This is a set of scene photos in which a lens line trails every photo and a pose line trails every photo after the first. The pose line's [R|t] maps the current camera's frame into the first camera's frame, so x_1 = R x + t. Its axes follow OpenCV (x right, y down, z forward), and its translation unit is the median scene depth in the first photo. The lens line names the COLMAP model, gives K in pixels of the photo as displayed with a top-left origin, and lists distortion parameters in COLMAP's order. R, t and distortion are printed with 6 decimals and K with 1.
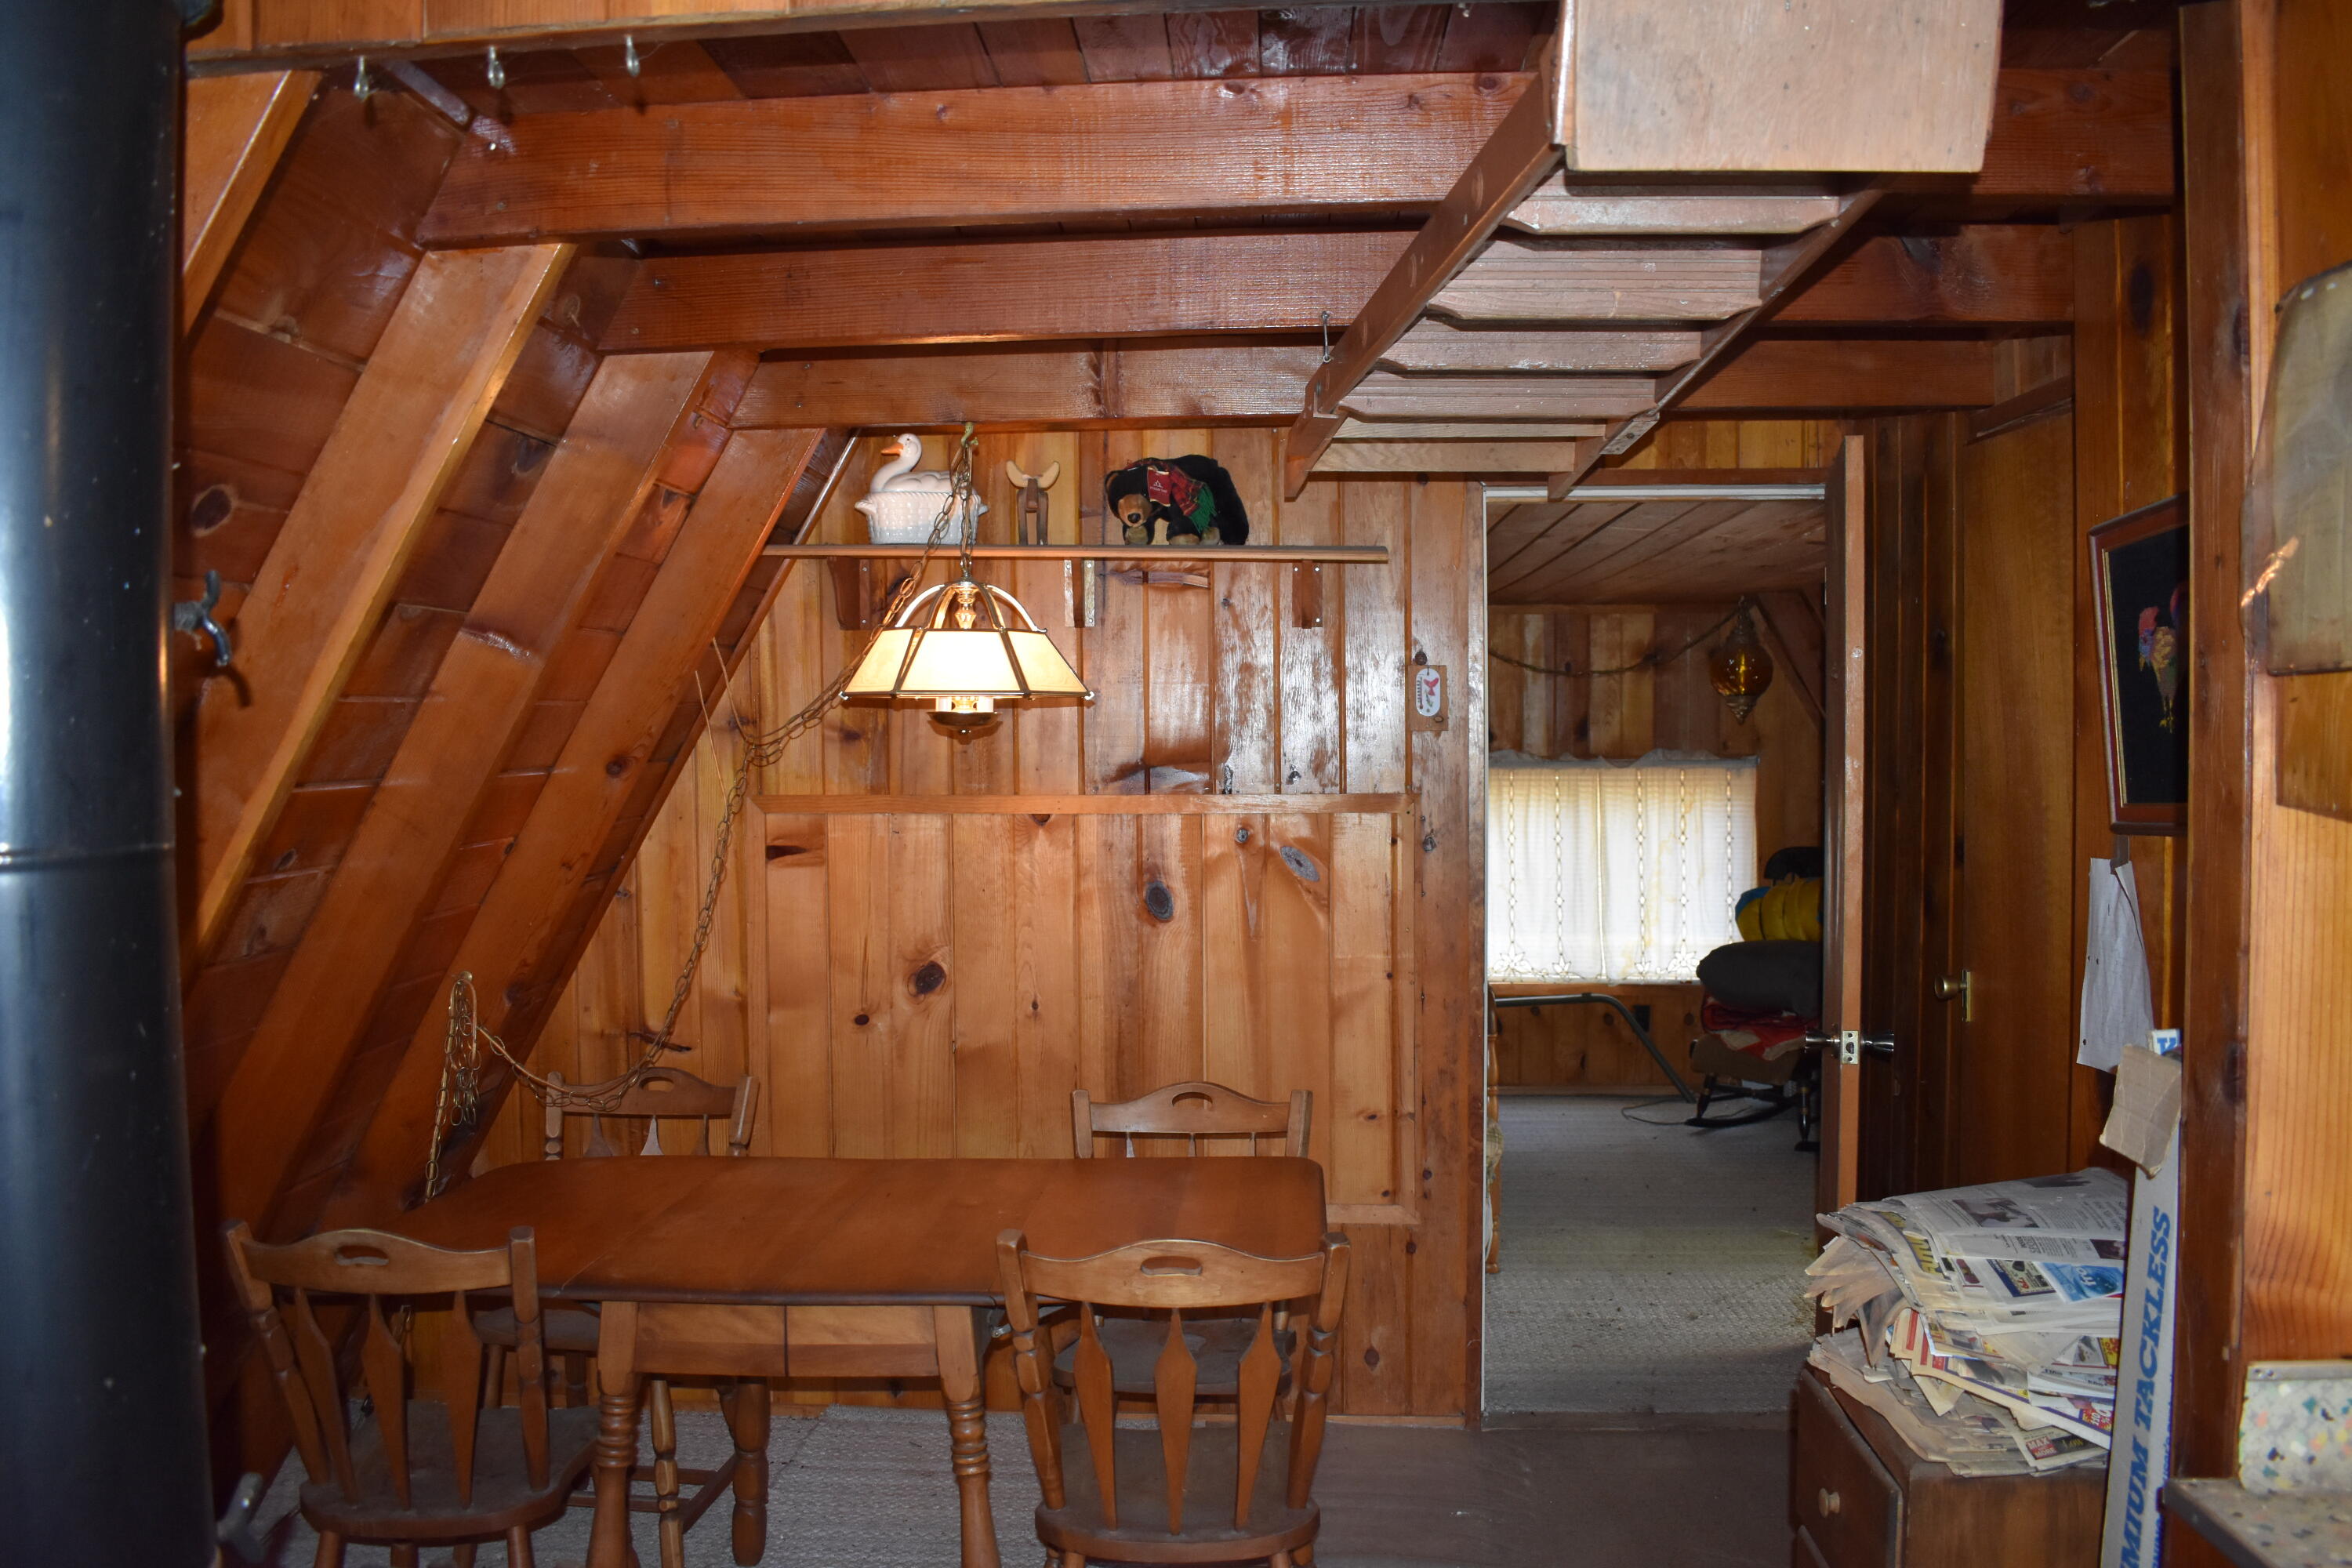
lens RADIAL K [[1836.4, 0, 1181.8], [0, 1836.4, 781.8], [0, 0, 1]] dist [-0.099574, 0.022507]
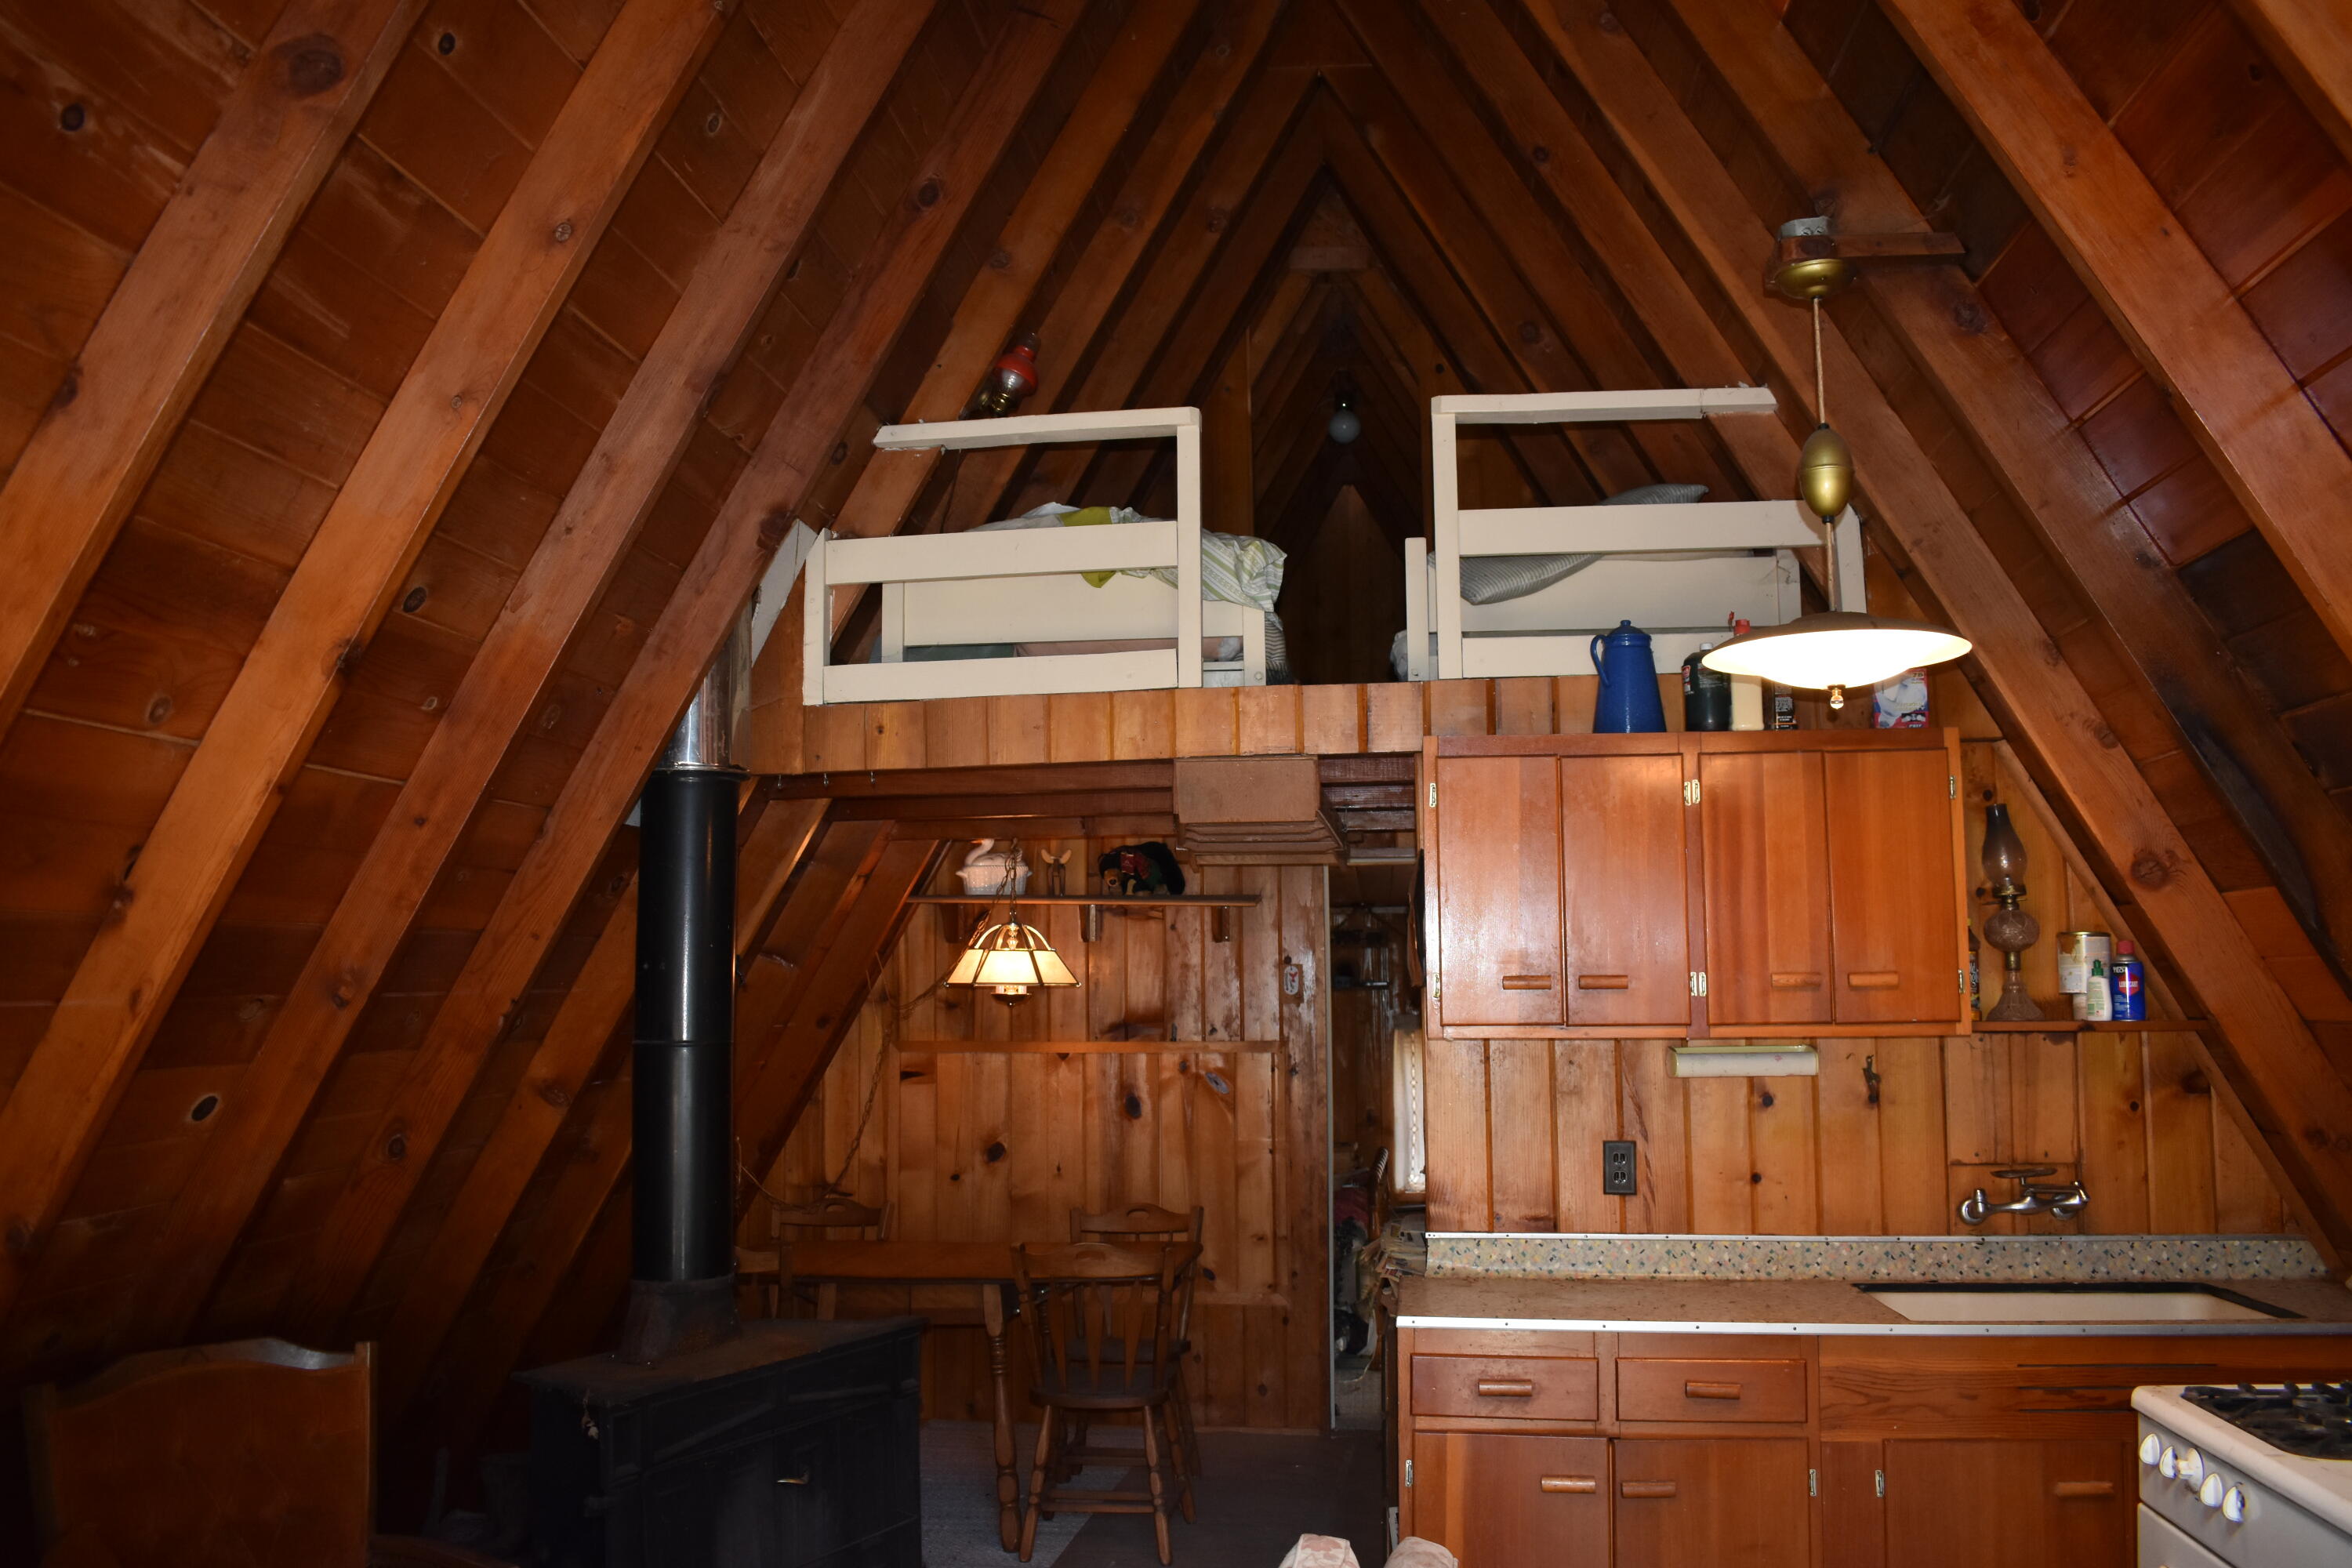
lens RADIAL K [[1841.1, 0, 1190.1], [0, 1841.1, 779.4], [0, 0, 1]] dist [-0.096365, 0.017030]
pose [[0.998307, -0.006706, -0.057776, 0.138469], [-0.001746, 0.989429, -0.145004, 0.013398], [0.058137, 0.144860, 0.987743, -0.692842]]
